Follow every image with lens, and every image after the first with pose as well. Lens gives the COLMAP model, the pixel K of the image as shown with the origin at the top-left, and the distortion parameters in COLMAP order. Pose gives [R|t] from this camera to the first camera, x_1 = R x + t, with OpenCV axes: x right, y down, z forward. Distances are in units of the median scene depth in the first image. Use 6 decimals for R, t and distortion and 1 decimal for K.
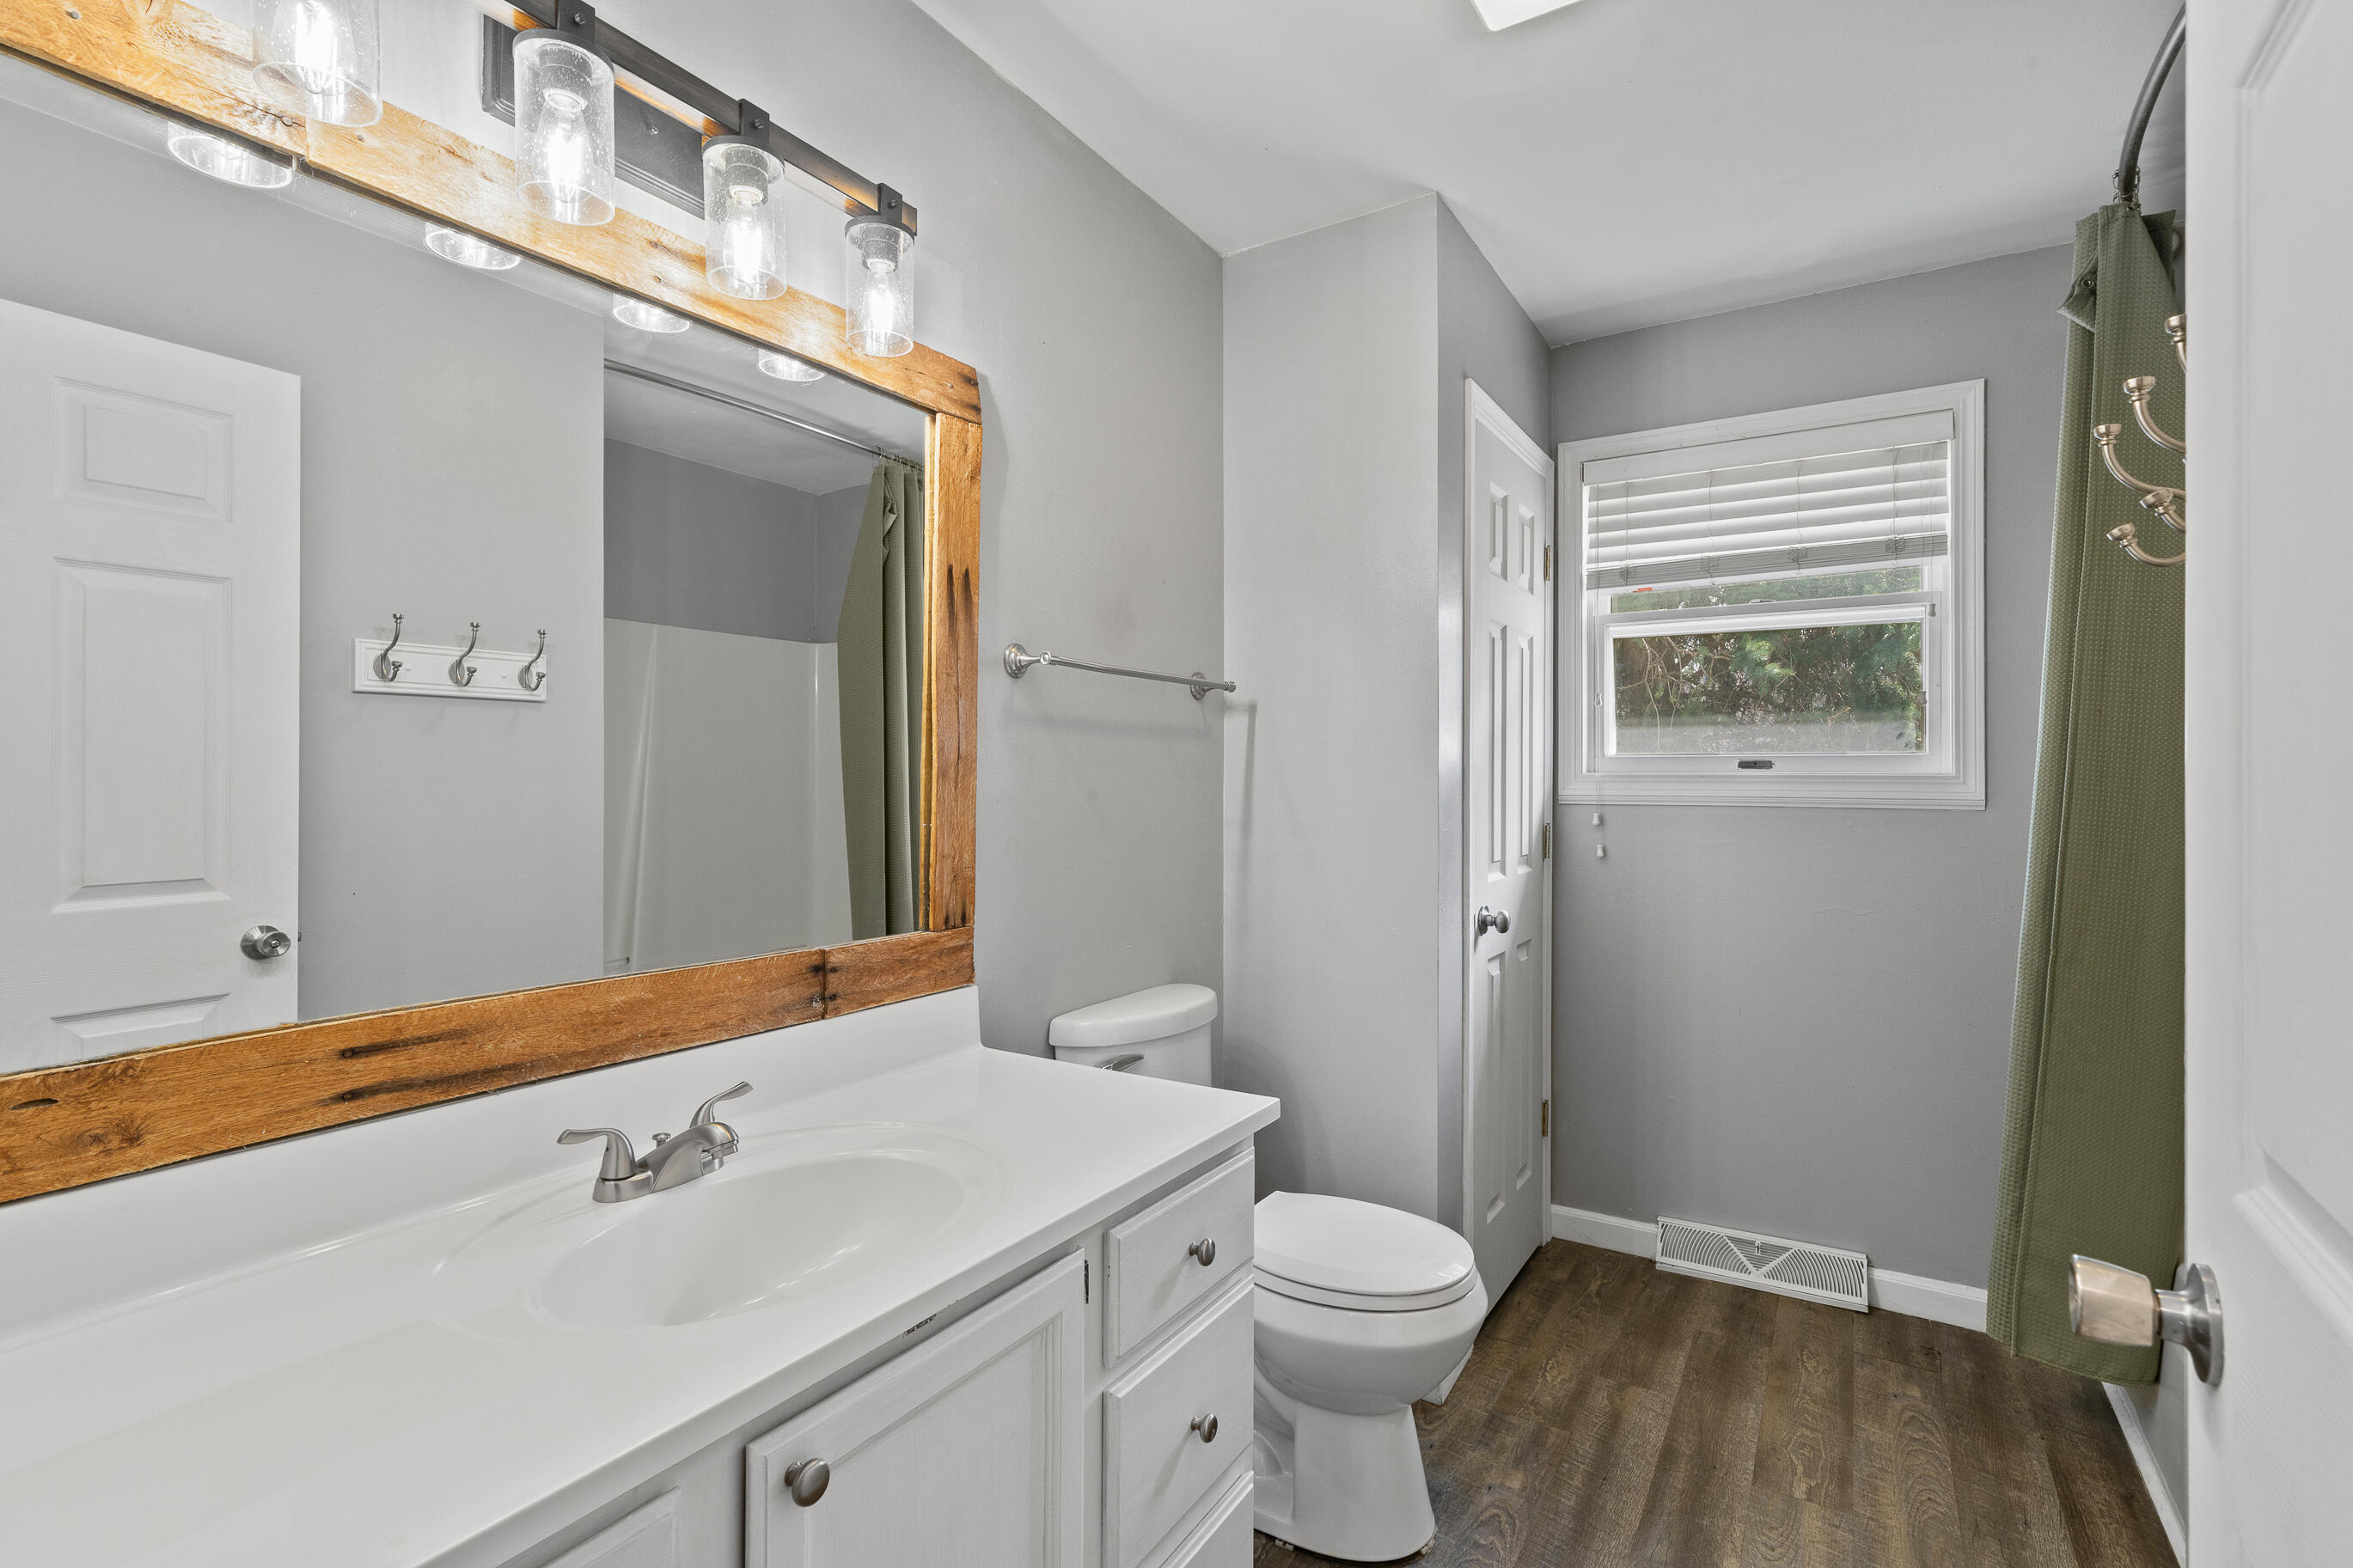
lens RADIAL K [[1059.1, 0, 1176.5], [0, 1059.1, 784.0], [0, 0, 1]] dist [-0.000528, 0.000080]
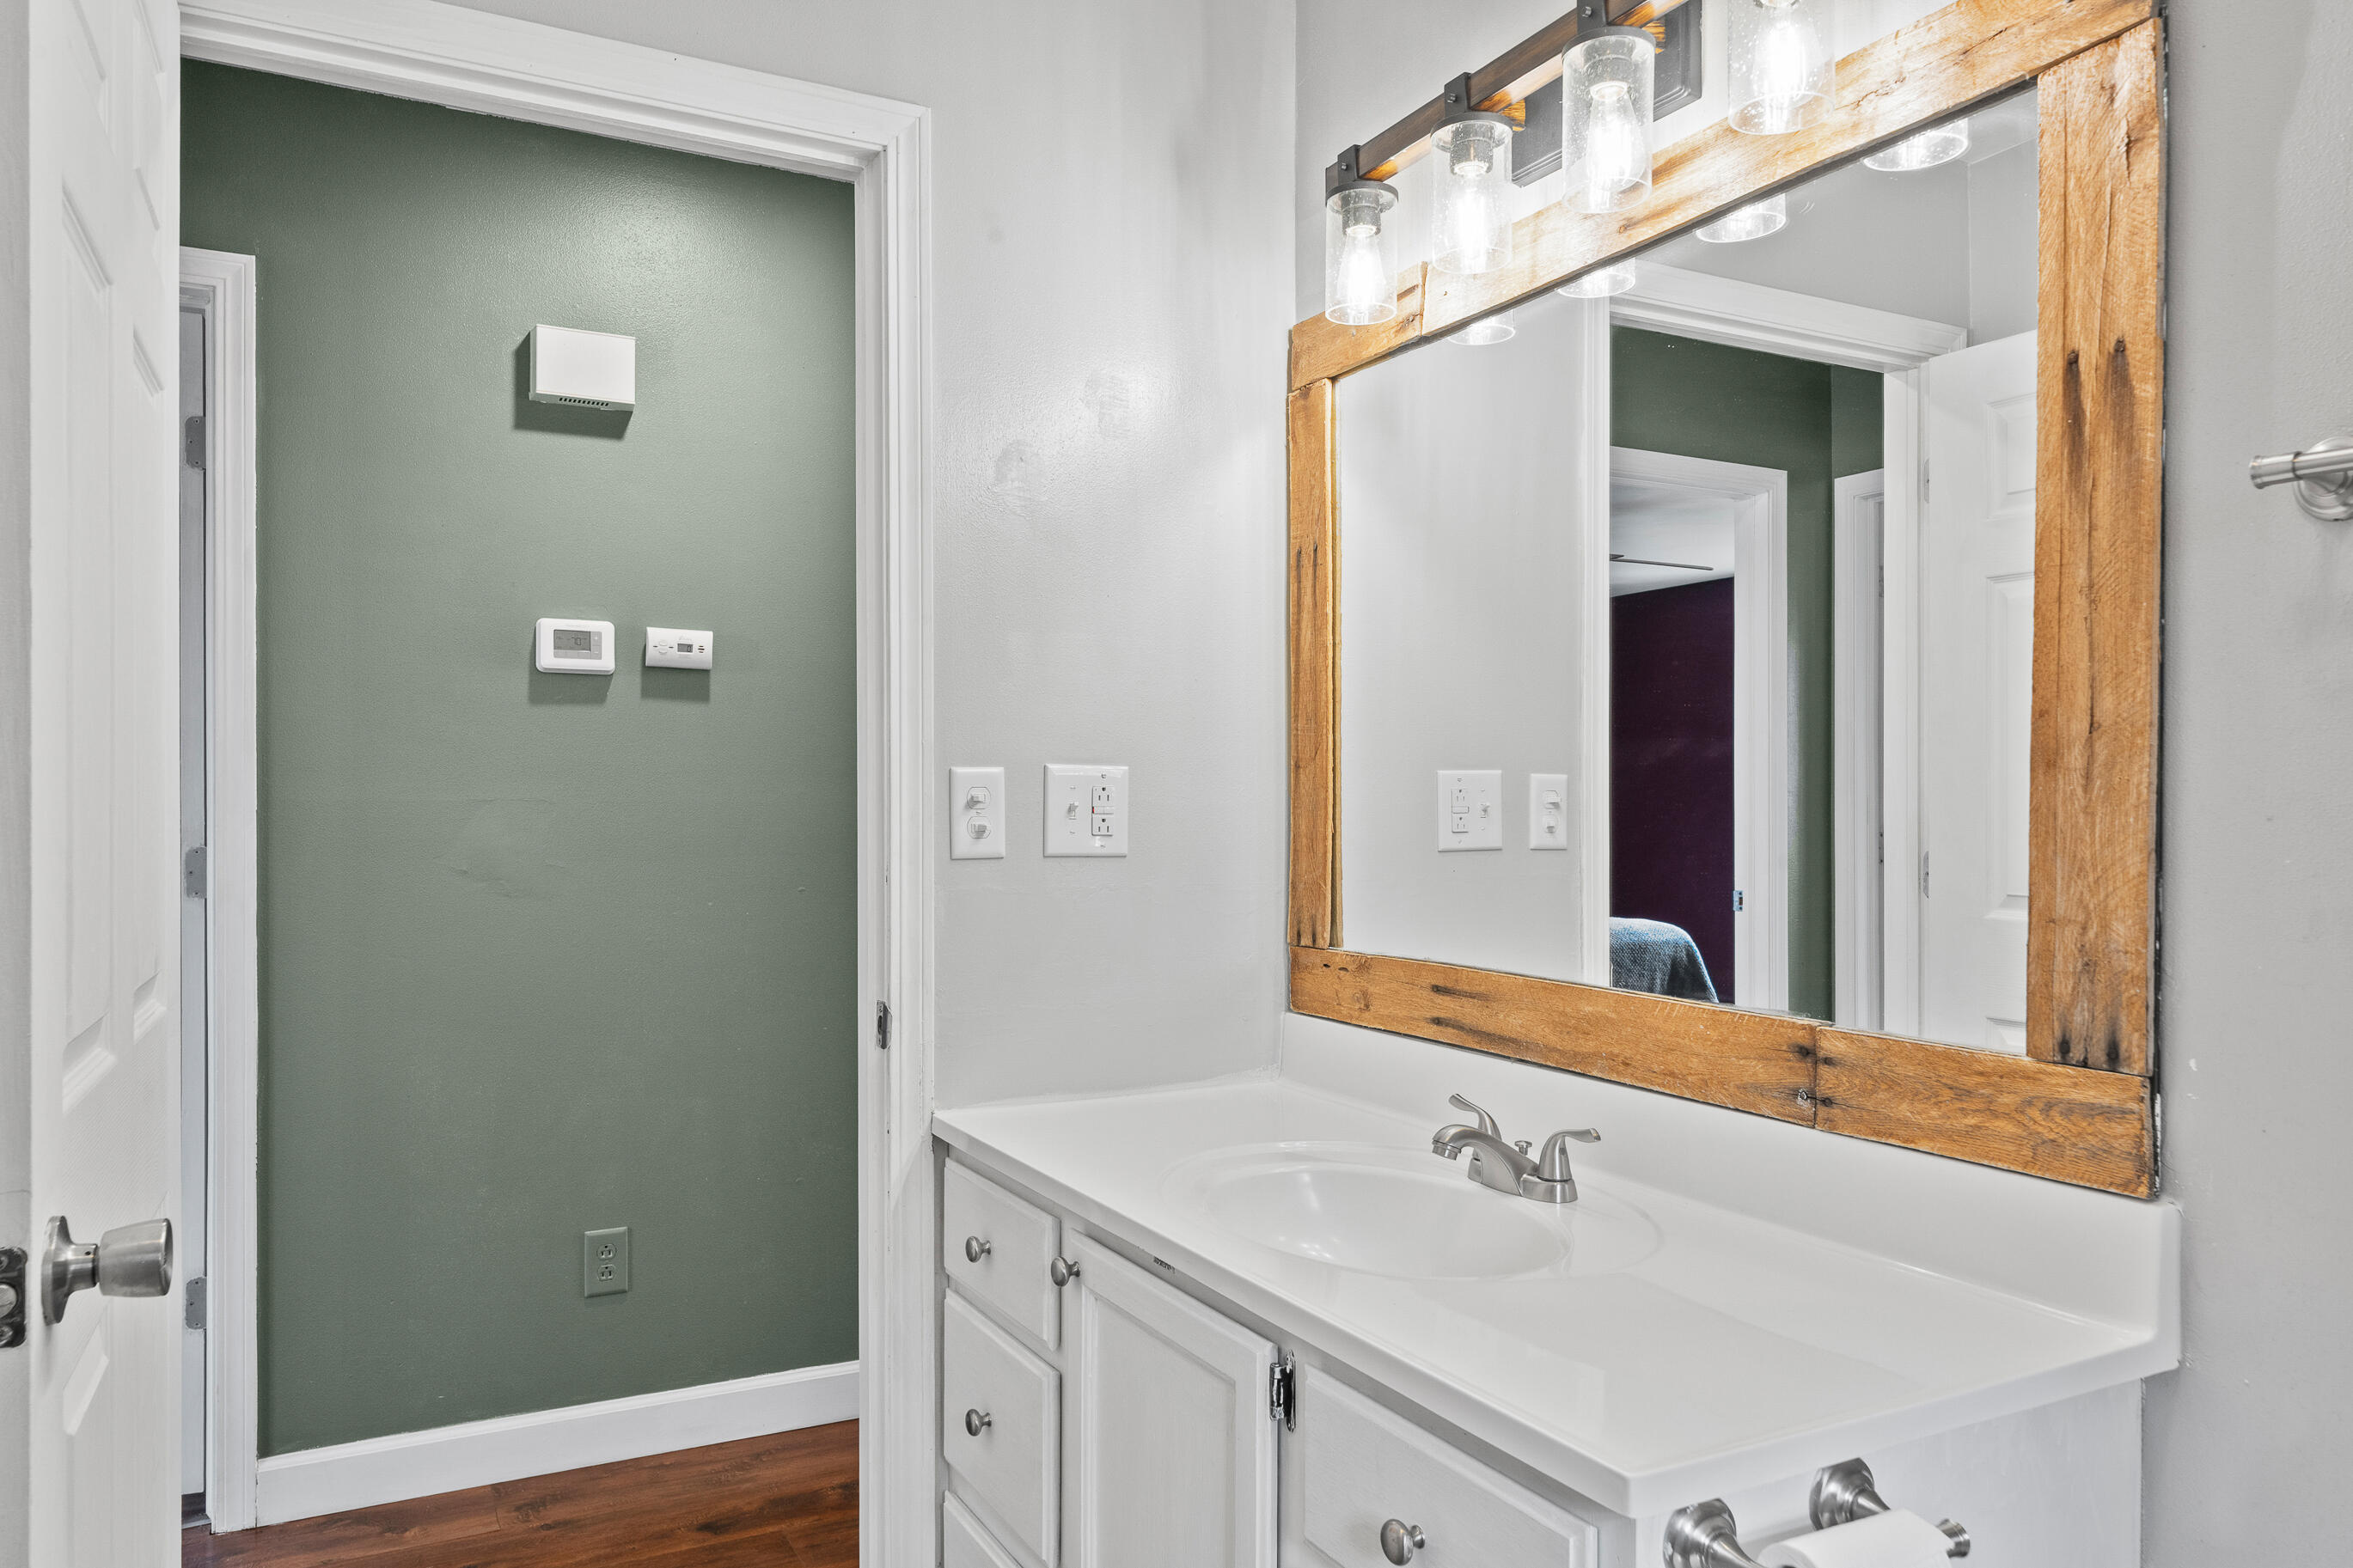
lens RADIAL K [[1628.1, 0, 1174.5], [0, 1628.1, 804.7], [0, 0, 1]] dist [-0.000610, -0.001203]
pose [[-0.489939, -0.004458, -0.871745, 0.677578], [-0.009353, 0.999956, 0.000143, 0.016006], [0.871706, 0.008223, -0.489960, 1.005678]]
